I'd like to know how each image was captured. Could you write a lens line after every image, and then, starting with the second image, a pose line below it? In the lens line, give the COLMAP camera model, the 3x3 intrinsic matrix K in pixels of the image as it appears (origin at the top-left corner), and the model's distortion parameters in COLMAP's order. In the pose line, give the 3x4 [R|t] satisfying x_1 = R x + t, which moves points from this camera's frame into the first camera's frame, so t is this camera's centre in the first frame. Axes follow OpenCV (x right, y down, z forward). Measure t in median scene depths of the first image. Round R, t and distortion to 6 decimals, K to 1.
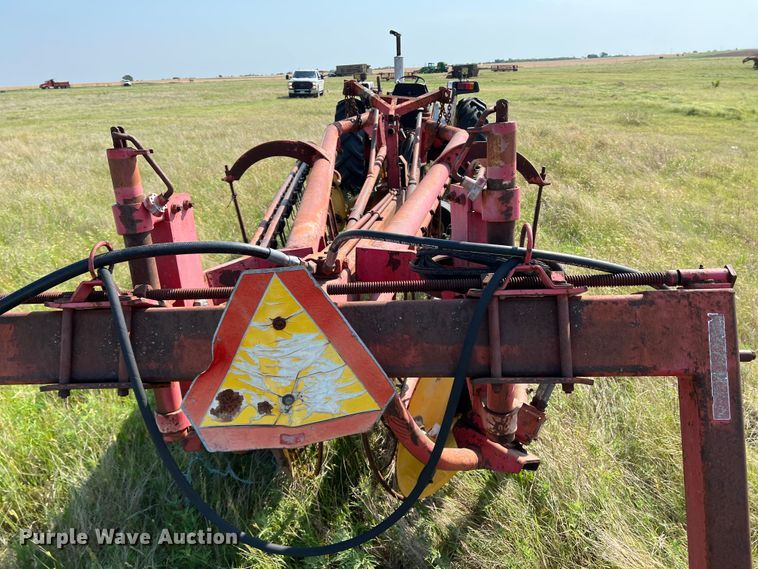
lens RADIAL K [[612.2, 0, 379.0], [0, 612.2, 284.5], [0, 0, 1]] dist [0.075093, -0.088012]
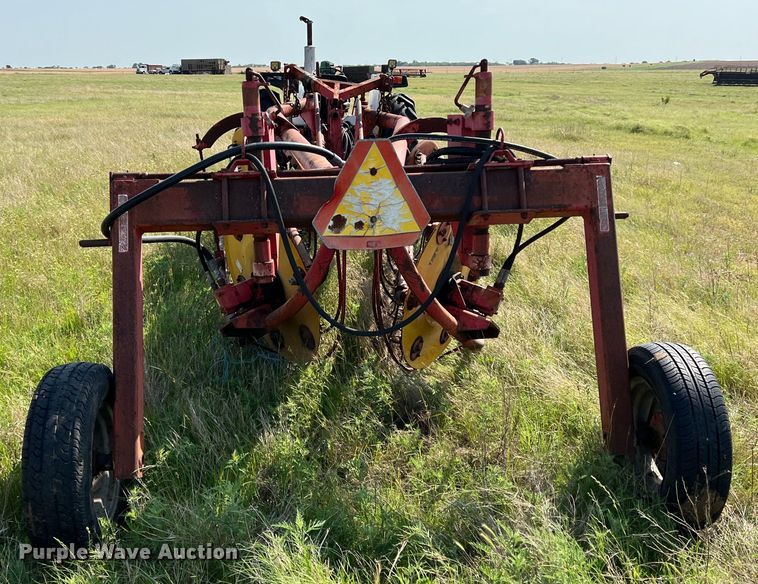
lens RADIAL K [[829.5, 0, 379.0], [0, 829.5, 292.0], [0, 0, 1]] dist [0.164210, -0.407263]
pose [[0.987739, -0.003621, 0.156075, -0.432930], [0.015401, 0.997115, -0.074333, 0.490711], [-0.155356, 0.075825, 0.984944, -1.151542]]
